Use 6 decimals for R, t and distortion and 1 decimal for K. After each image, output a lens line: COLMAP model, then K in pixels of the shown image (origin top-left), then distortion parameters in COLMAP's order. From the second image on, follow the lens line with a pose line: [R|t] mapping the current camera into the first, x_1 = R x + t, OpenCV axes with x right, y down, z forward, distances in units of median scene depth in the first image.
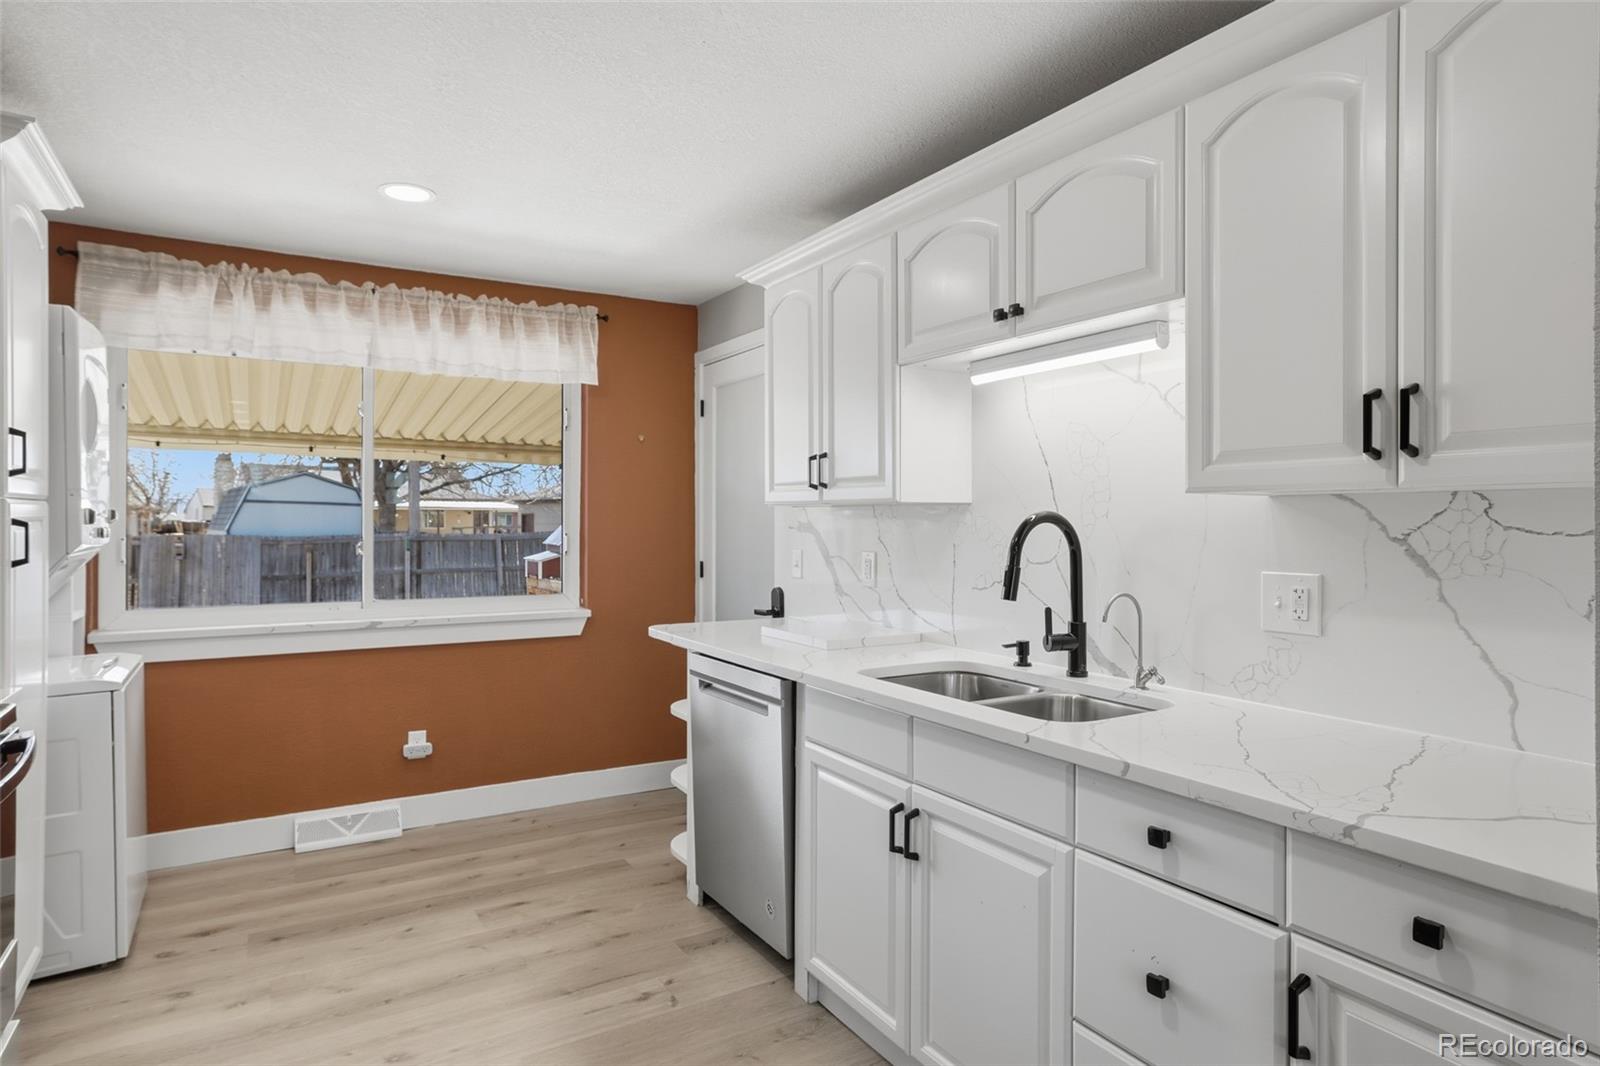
lens RADIAL K [[929.0, 0, 826.7], [0, 929.0, 515.5], [0, 0, 1]] dist [-0.014183, 0.017002]
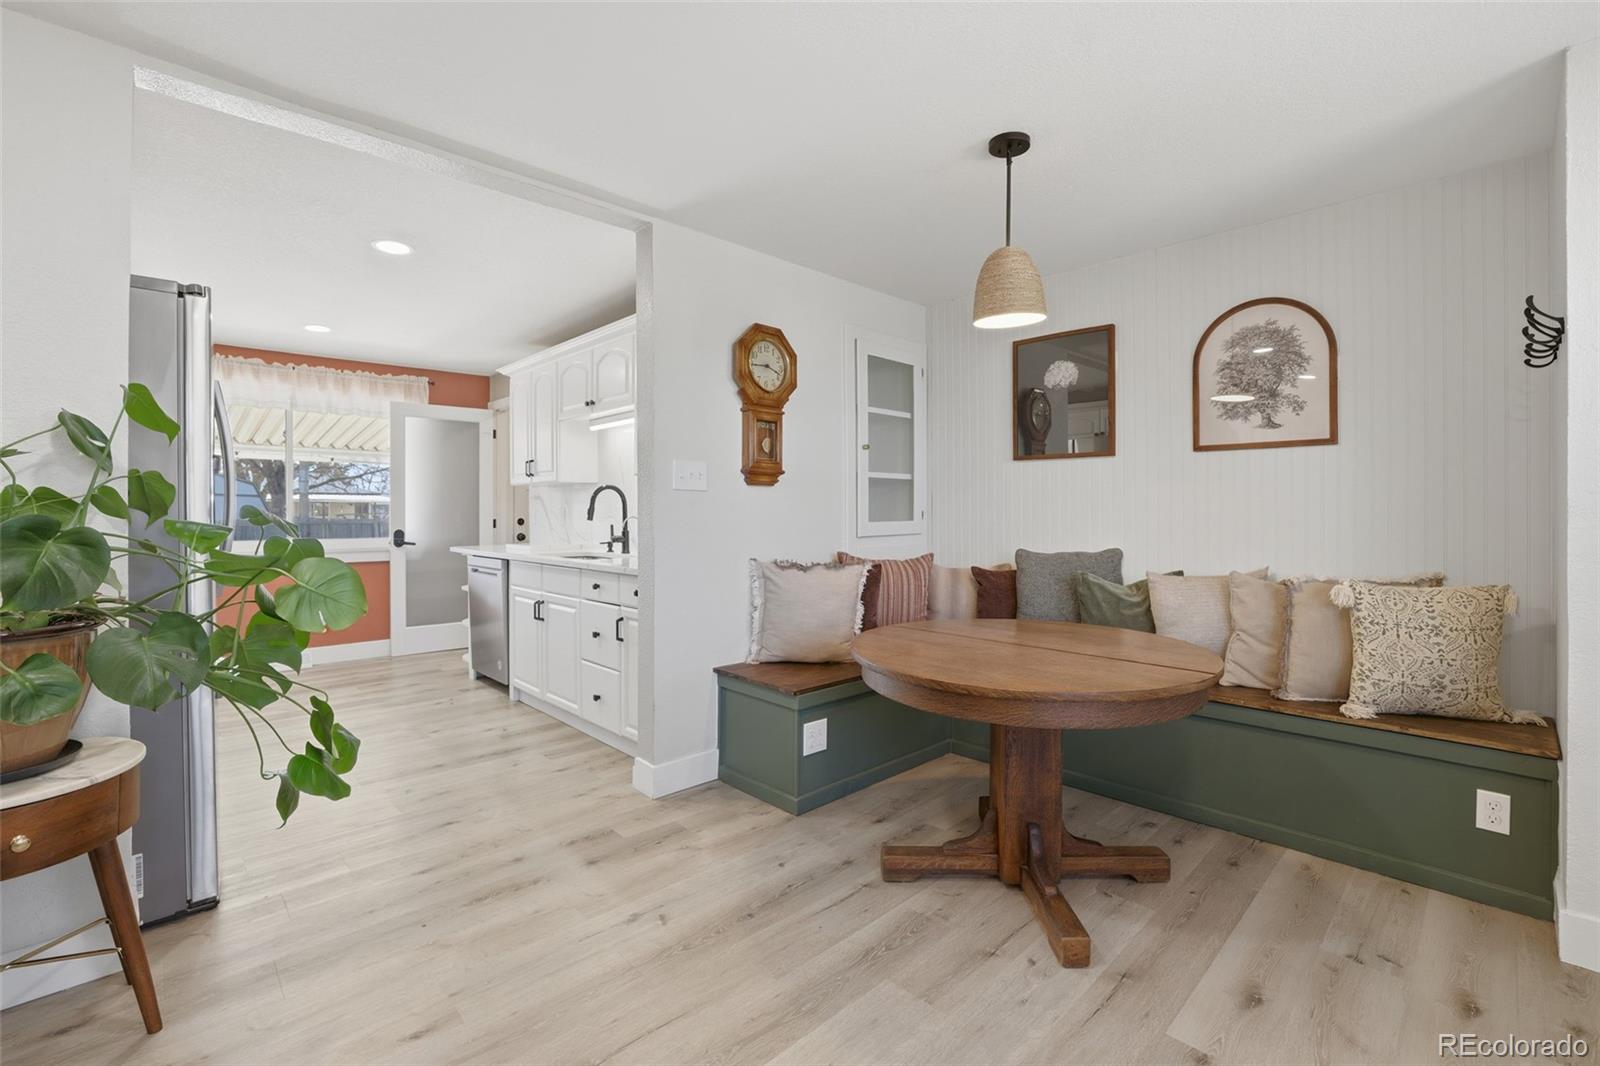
lens RADIAL K [[705.2, 0, 797.9], [0, 705.2, 512.7], [0, 0, 1]] dist [-0.032282, 0.009289]
pose [[0.979649, -0.002348, 0.200706, 0.234805], [0.000850, 0.999971, 0.007549, 0.037032], [-0.200718, -0.007224, 0.979622, -0.608311]]
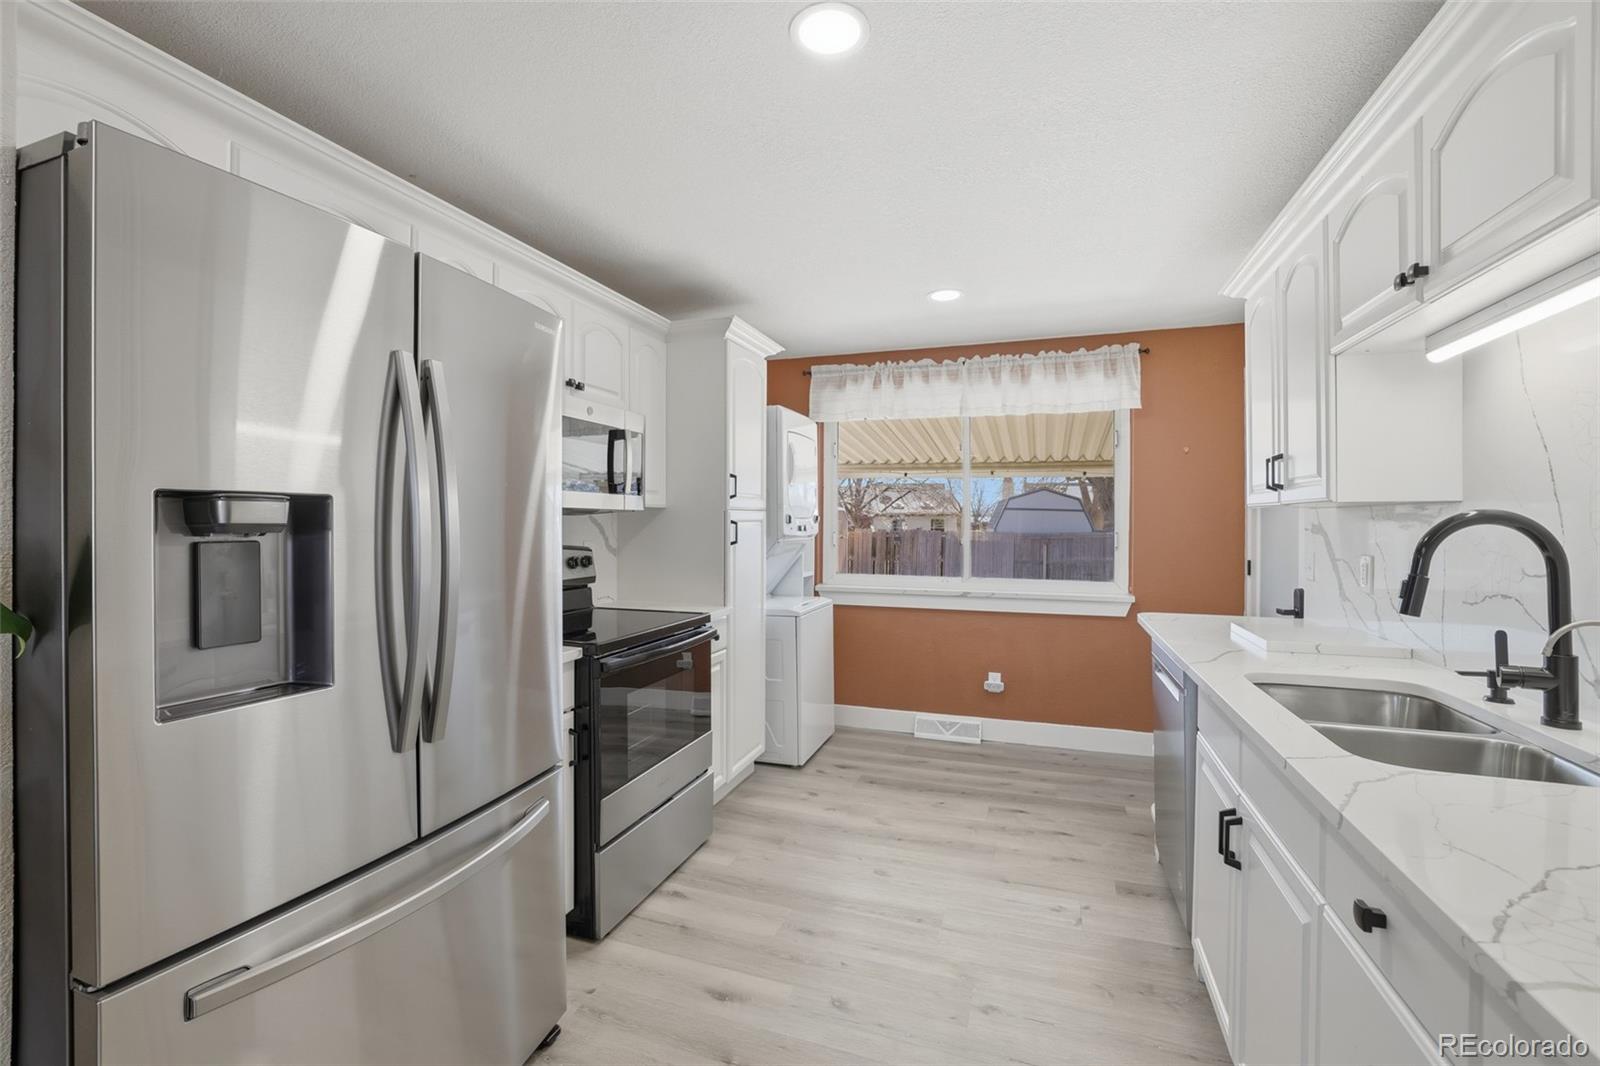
lens RADIAL K [[705.2, 0, 772.9], [0, 705.2, 521.8], [0, 0, 1]] dist [-0.032282, 0.009289]
pose [[0.616736, 0.000762, -0.787170, 0.215638], [0.002350, 0.999993, 0.002810, 0.001602], [0.787166, -0.003583, 0.616730, 0.098205]]
